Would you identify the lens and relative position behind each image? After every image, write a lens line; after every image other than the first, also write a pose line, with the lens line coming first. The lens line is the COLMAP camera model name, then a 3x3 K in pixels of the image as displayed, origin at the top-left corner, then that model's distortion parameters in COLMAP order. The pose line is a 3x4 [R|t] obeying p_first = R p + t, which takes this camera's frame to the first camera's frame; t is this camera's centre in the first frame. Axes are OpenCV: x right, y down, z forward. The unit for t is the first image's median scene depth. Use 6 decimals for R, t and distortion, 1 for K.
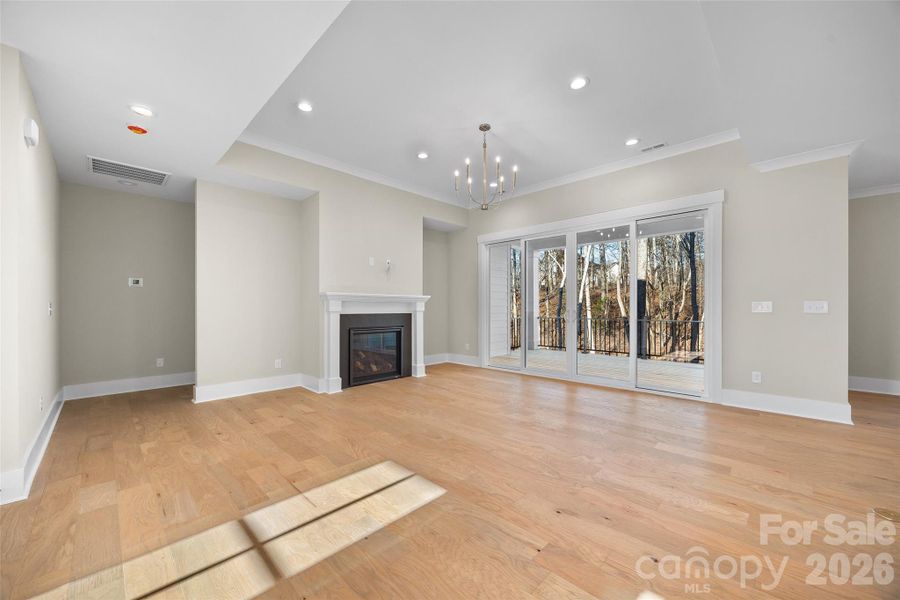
lens RADIAL K [[346.3, 0, 448.3], [0, 346.3, 307.9], [0, 0, 1]] dist [-0.000819, -0.000074]
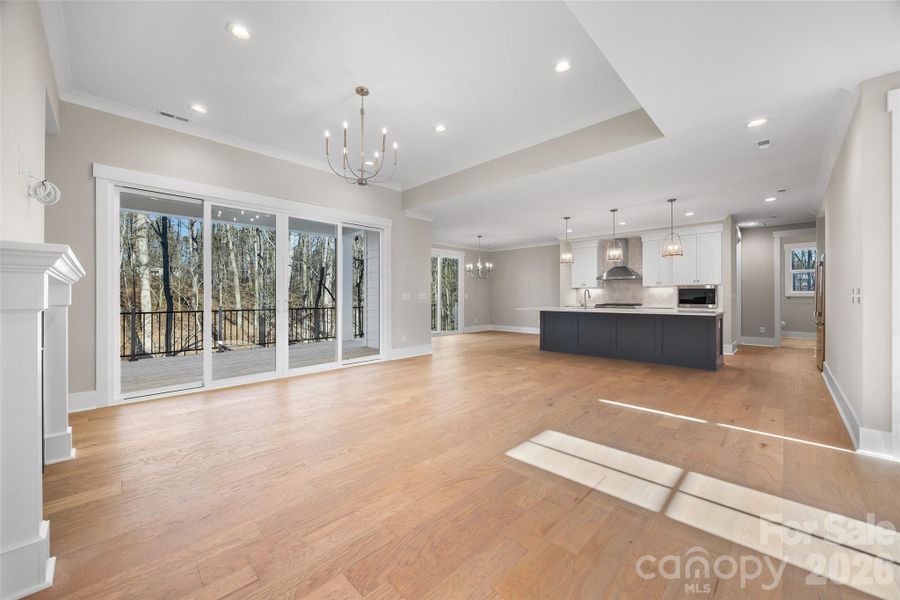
lens RADIAL K [[345.0, 0, 450.0], [0, 345.0, 300.0], [0, 0, 1]] dist [0.000014, 0.000016]
pose [[-0.007709, -0.007293, 0.999944, -0.973418], [0.005223, 0.999959, 0.007333, 0.003963], [-0.999957, 0.005279, -0.007671, 0.993838]]
